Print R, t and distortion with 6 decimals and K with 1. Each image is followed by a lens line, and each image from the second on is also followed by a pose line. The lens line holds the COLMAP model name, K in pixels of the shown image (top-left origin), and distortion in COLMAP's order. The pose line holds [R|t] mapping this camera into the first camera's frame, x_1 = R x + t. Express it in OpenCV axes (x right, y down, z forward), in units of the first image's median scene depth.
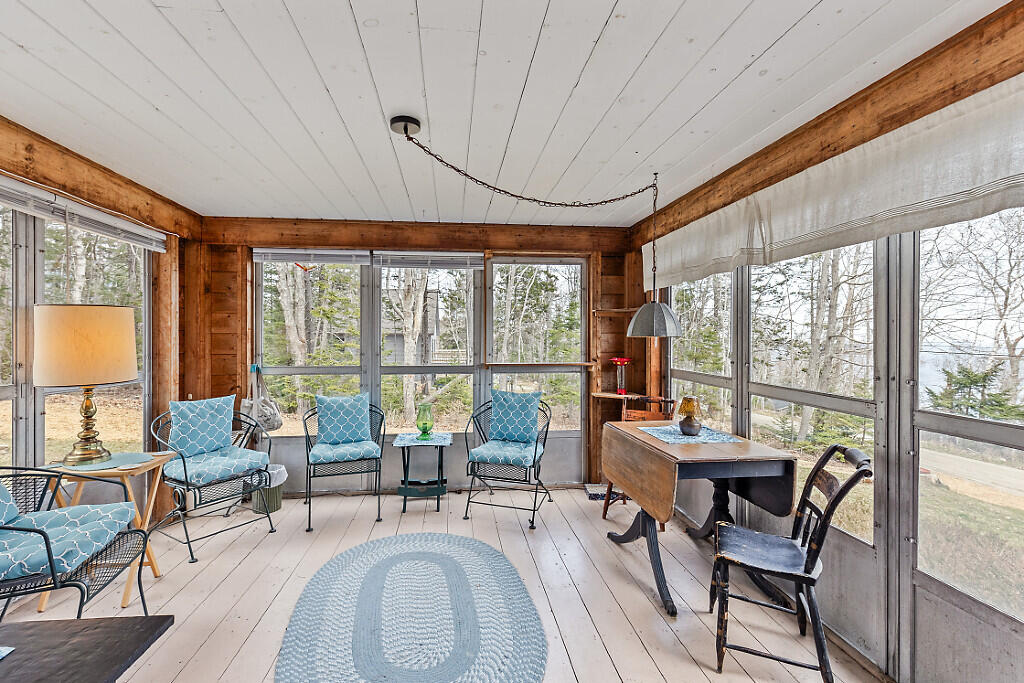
lens RADIAL K [[474.4, 0, 511.7], [0, 474.4, 340.2], [0, 0, 1]] dist [-0.014090, -0.000401]
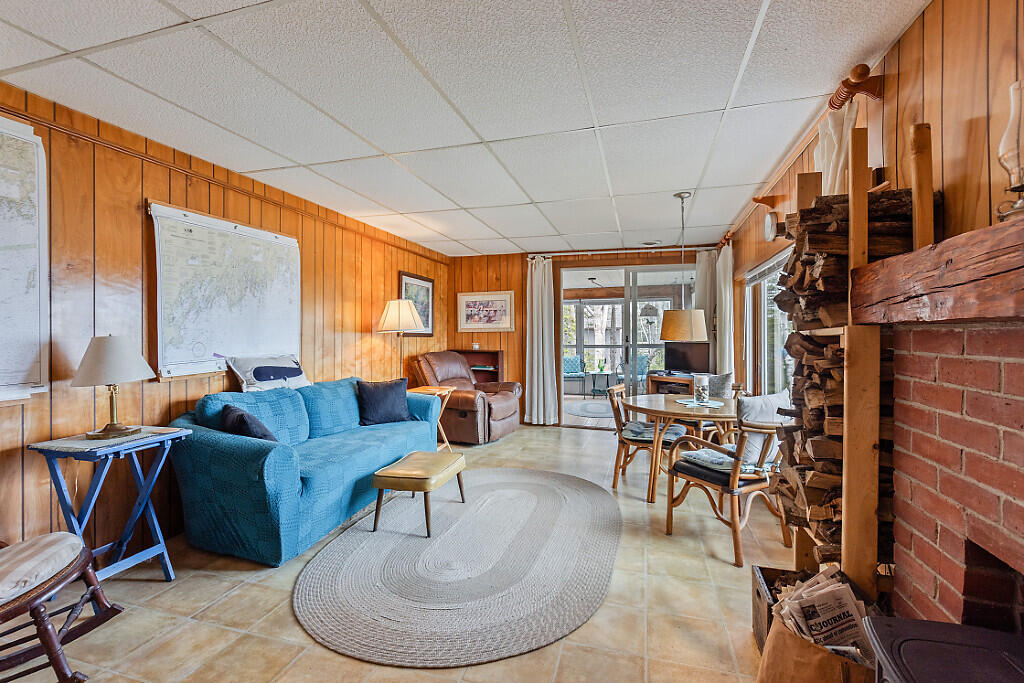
lens RADIAL K [[474.4, 0, 502.7], [0, 474.4, 334.8], [0, 0, 1]] dist [-0.014090, -0.000401]
pose [[0.914323, -0.008199, -0.404903, 0.361008], [0.009246, 0.999957, 0.000631, -0.003843], [0.404881, -0.004320, 0.914359, -1.530966]]
